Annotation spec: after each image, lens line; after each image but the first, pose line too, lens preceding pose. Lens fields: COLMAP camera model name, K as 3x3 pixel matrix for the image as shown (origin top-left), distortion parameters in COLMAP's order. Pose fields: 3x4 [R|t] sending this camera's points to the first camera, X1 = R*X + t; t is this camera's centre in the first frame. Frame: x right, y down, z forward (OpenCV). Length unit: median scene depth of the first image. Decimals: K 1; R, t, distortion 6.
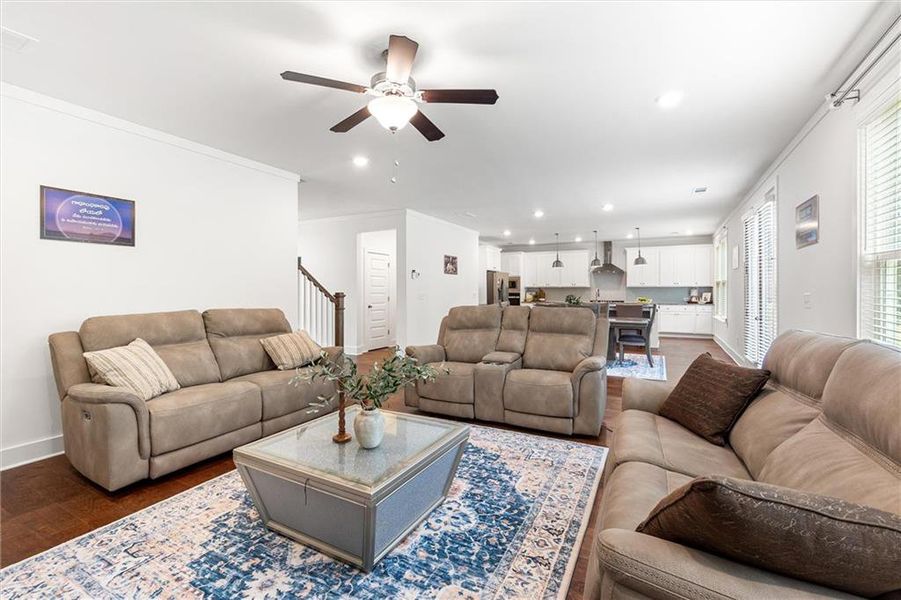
lens RADIAL K [[391.8, 0, 450.5], [0, 391.8, 300.0], [0, 0, 1]] dist [-0.001357, -0.000065]
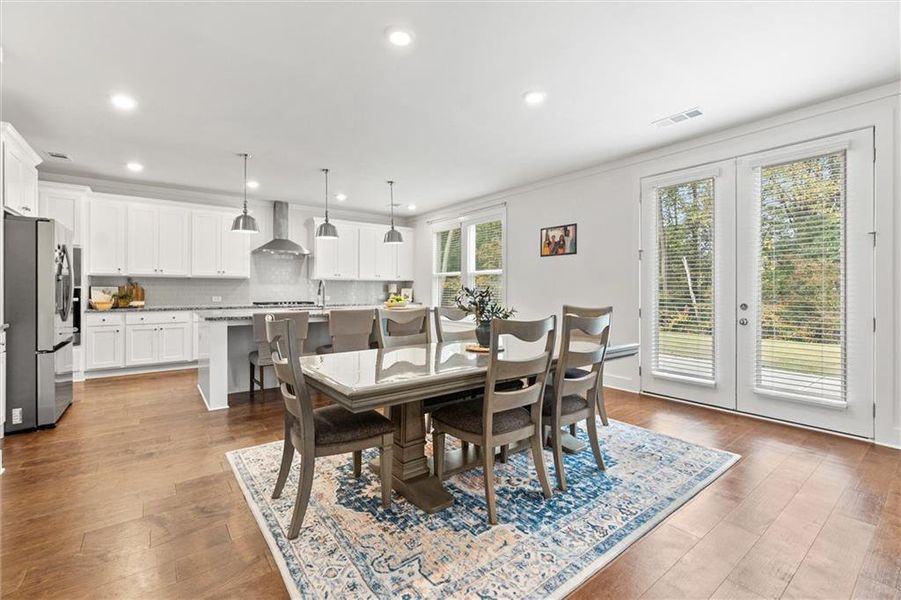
lens RADIAL K [[391.8, 0, 450.5], [0, 391.8, 300.0], [0, 0, 1]] dist [-0.001357, -0.000065]
pose [[0.409836, -0.021595, 0.911904, -0.040277], [0.022706, 0.999651, 0.013468, -0.003208], [-0.911877, 0.015186, 0.410184, 0.522266]]
